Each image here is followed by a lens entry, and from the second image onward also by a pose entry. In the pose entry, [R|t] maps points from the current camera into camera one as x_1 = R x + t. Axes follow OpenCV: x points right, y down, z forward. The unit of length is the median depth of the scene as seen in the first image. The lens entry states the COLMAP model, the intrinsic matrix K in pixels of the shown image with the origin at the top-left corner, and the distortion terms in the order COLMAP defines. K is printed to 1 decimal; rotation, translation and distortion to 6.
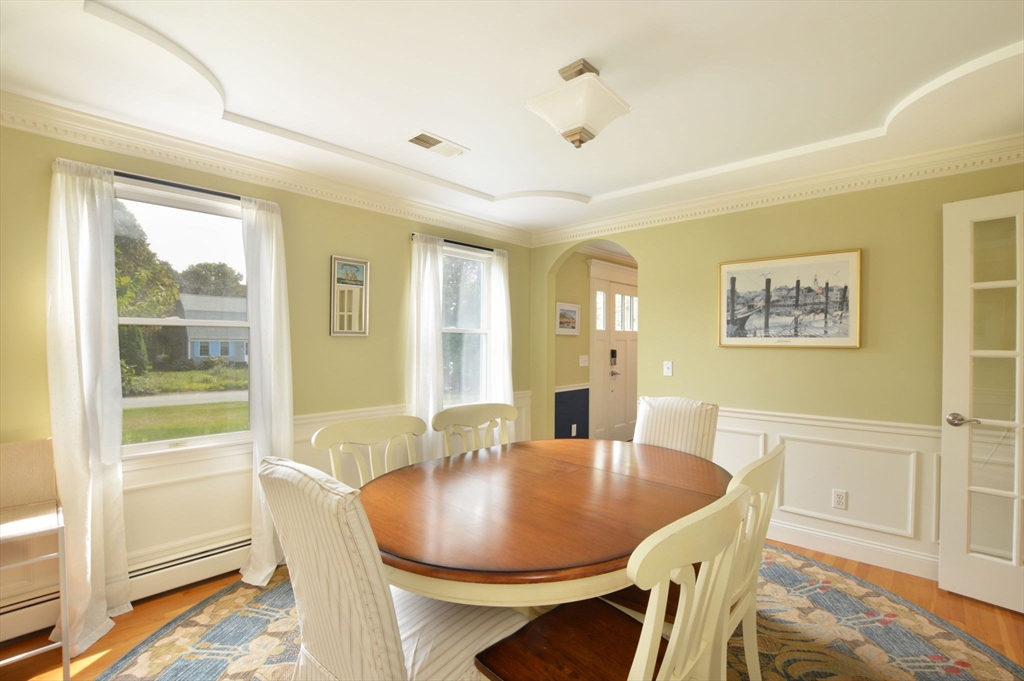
lens RADIAL K [[459.6, 0, 509.5], [0, 459.6, 344.5], [0, 0, 1]] dist [-0.016324, 0.000892]
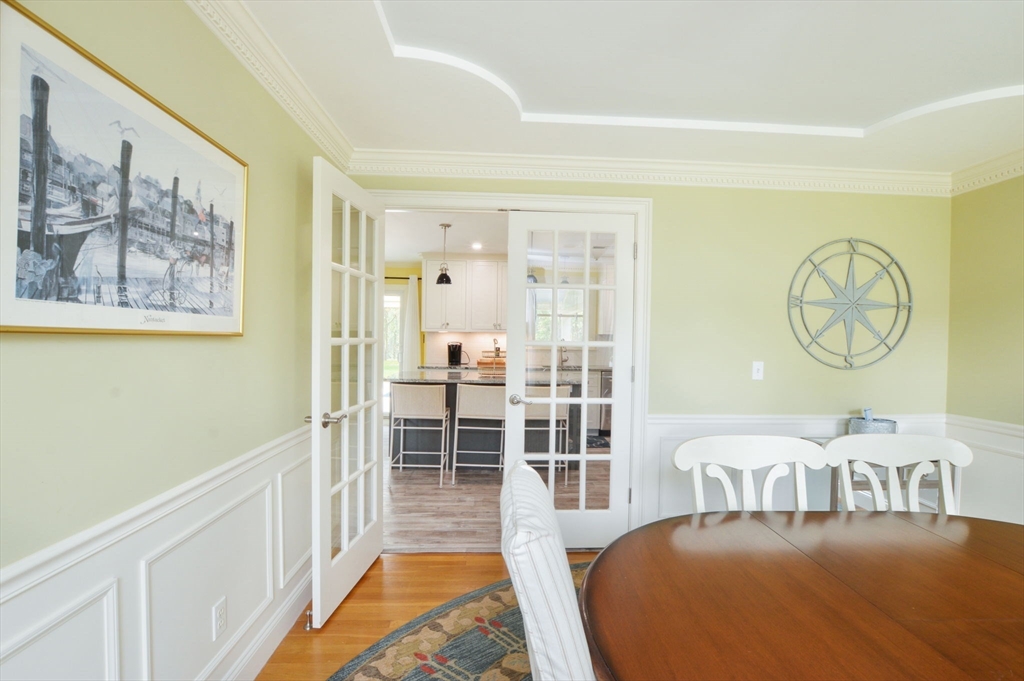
lens RADIAL K [[459.6, 0, 520.1], [0, 459.6, 346.3], [0, 0, 1]] dist [-0.016324, 0.000892]
pose [[-0.712134, -0.025919, 0.701565, 0.099620], [-0.010900, 0.999606, 0.025866, 0.002410], [-0.701959, 0.010773, -0.712136, 1.063521]]
